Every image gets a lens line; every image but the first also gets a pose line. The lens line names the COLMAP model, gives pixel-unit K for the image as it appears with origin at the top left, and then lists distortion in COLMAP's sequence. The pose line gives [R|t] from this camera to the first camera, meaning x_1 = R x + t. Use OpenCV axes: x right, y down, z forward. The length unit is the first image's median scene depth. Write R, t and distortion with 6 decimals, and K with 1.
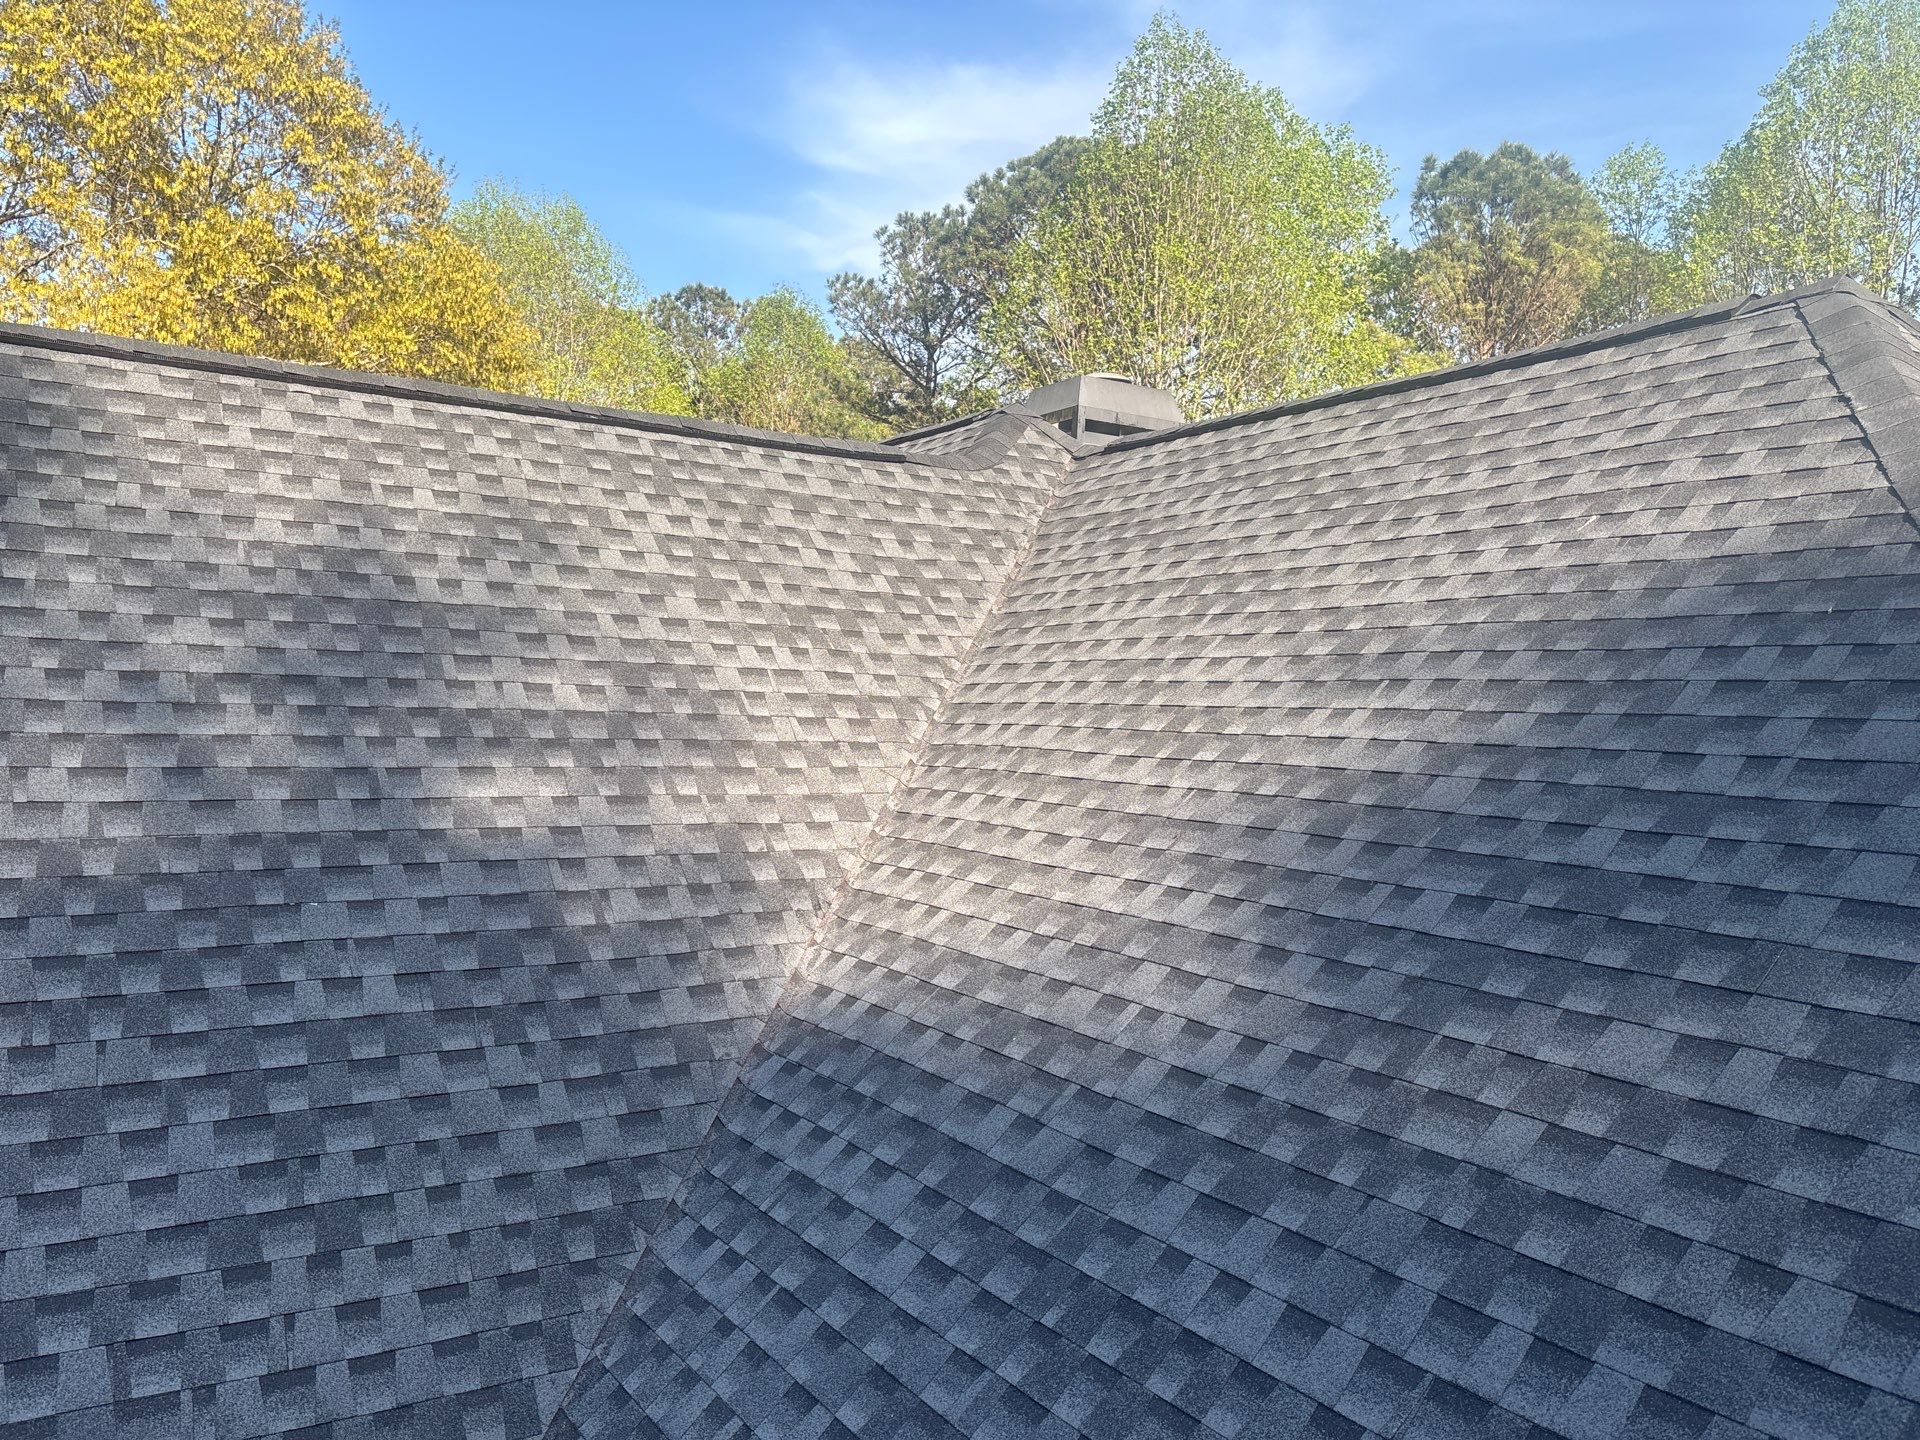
lens RADIAL K [[1419.5, 0, 957.9], [0, 1419.5, 716.0], [0, 0, 1]] dist [0.009041, 0.003306]
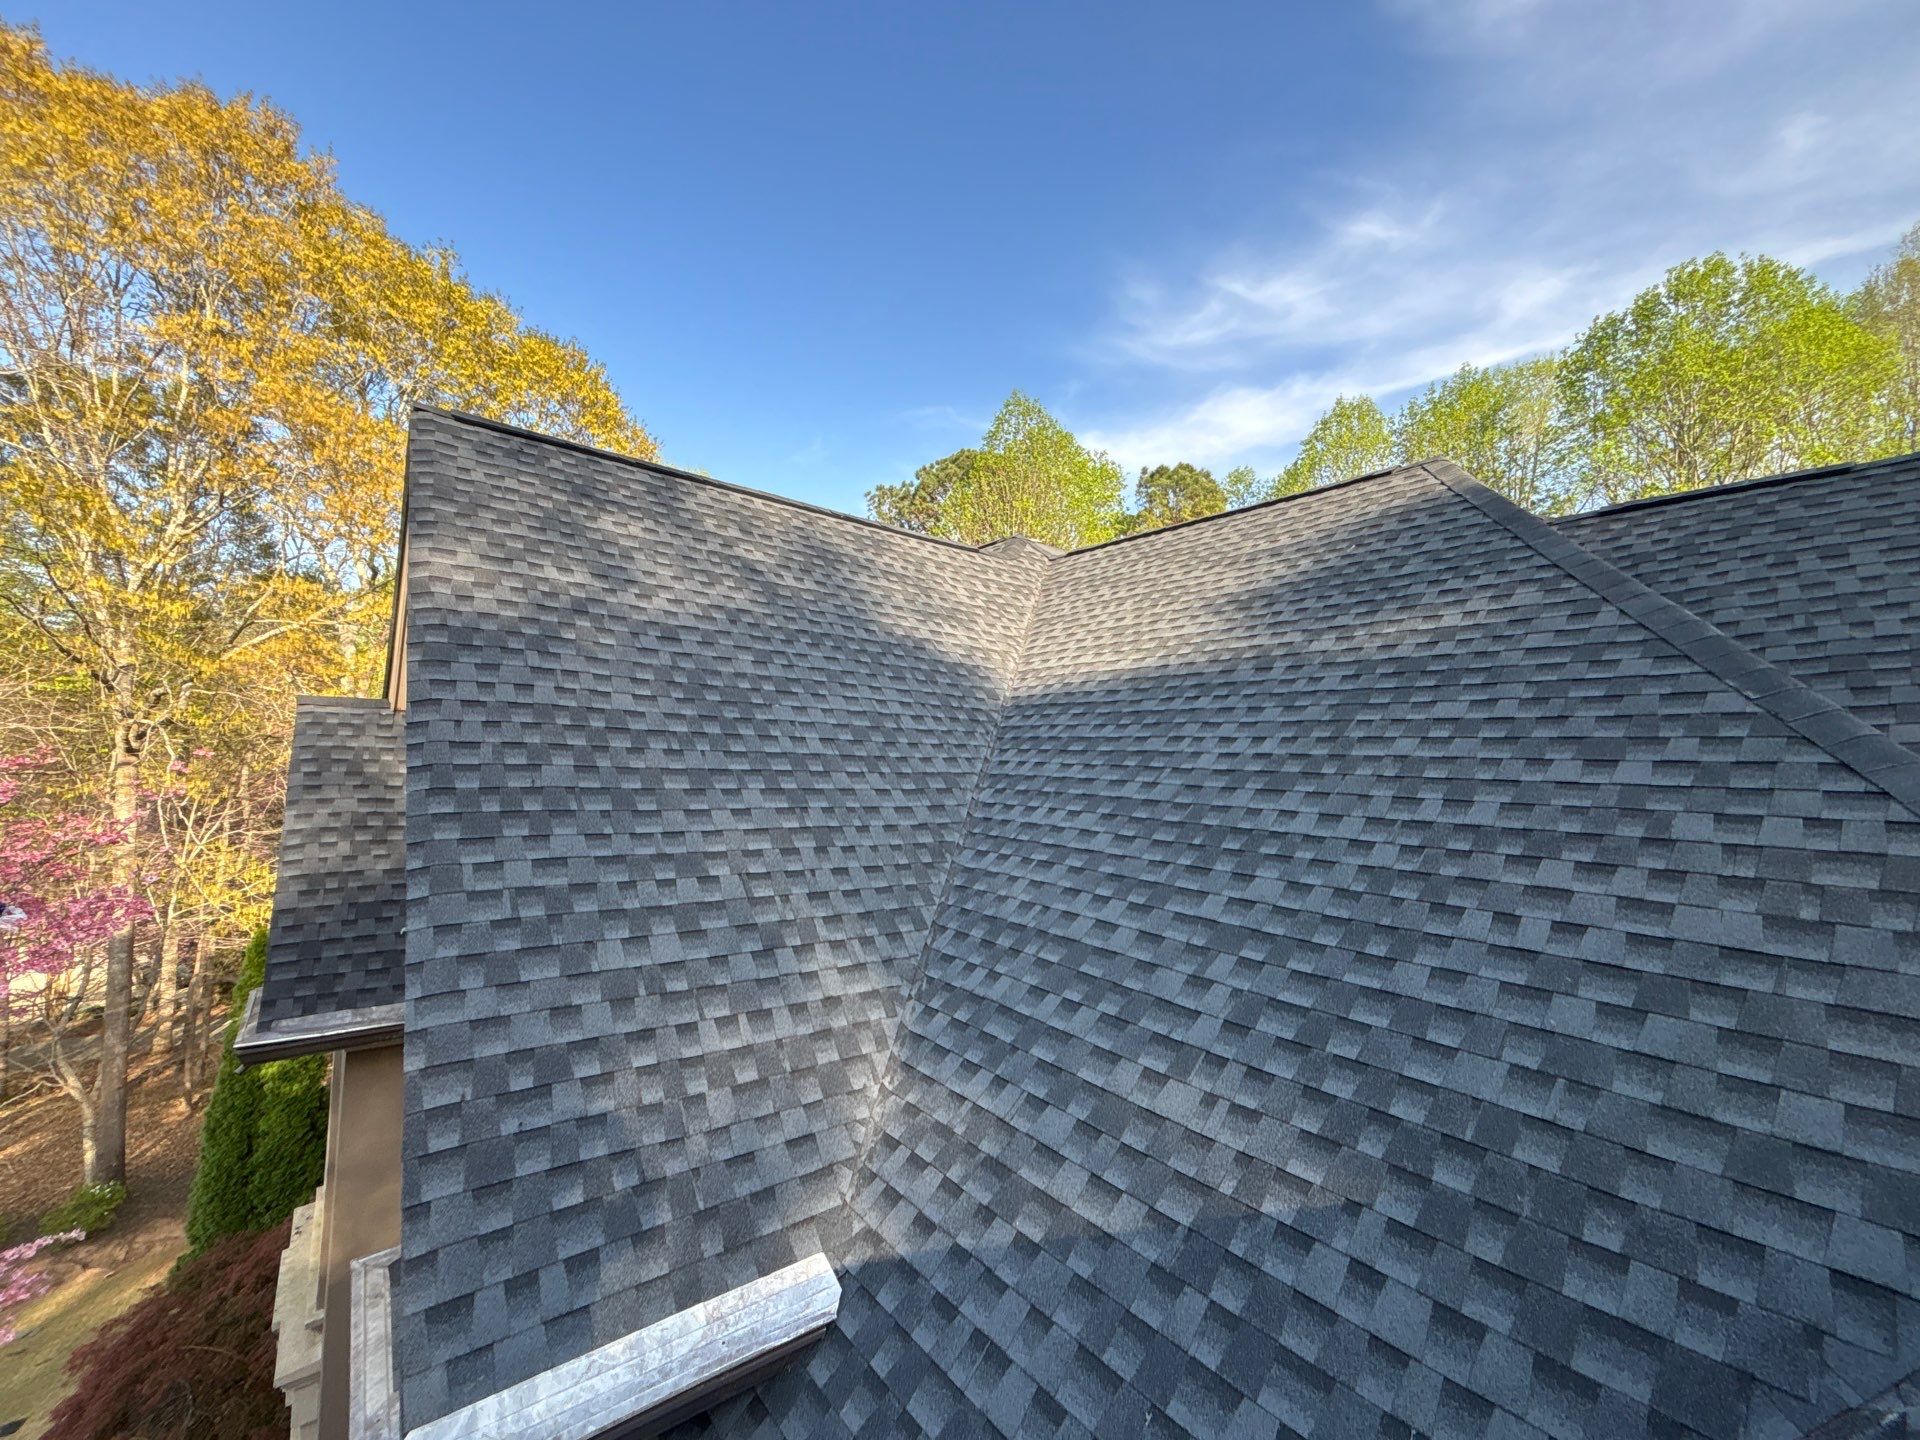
lens RADIAL K [[749.0, 0, 958.7], [0, 749.0, 720.7], [0, 0, 1]] dist [-0.003642, -0.000294]
pose [[0.995090, 0.011270, 0.098333, -0.222121], [-0.006216, 0.998651, -0.051550, 0.156117], [-0.098781, 0.050686, 0.993817, -0.074048]]
